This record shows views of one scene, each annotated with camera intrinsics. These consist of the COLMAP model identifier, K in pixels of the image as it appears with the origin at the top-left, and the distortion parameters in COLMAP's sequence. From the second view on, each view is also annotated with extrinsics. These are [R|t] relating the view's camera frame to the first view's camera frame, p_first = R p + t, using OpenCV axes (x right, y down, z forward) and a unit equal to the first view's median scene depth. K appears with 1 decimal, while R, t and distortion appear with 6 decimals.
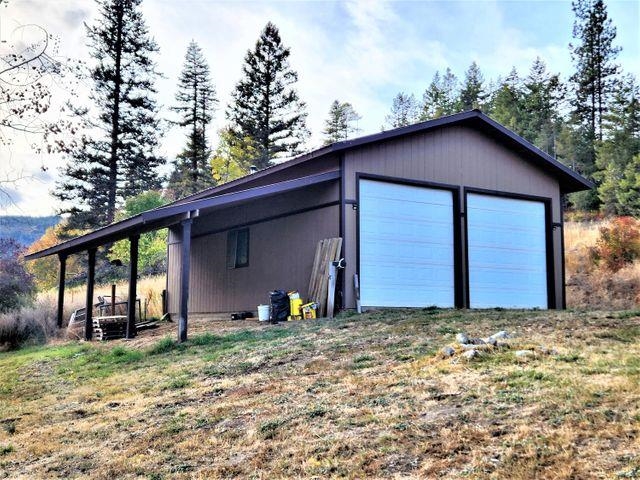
lens RADIAL K [[761.7, 0, 320.0], [0, 761.7, 240.0], [0, 0, 1]] dist [0.148731, 0.001140]
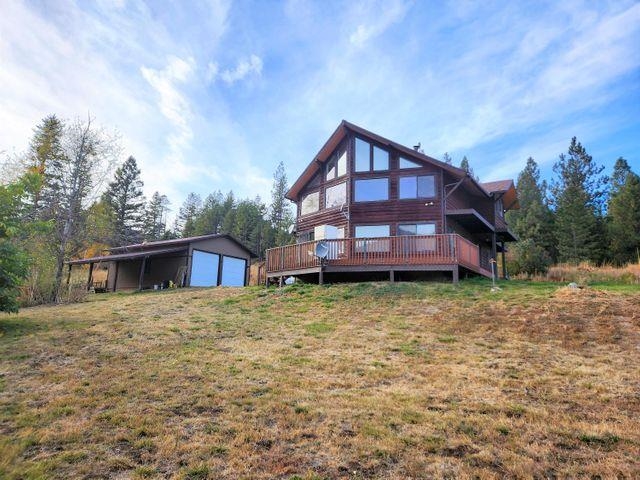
lens RADIAL K [[434.5, 0, 320.0], [0, 434.5, 240.0], [0, 0, 1]] dist [0.042046, -0.004946]
pose [[0.912487, 0.102827, 0.395973, -0.047175], [-0.073057, 0.993296, -0.089588, 0.003069], [-0.402530, 0.052819, 0.913882, -0.236115]]
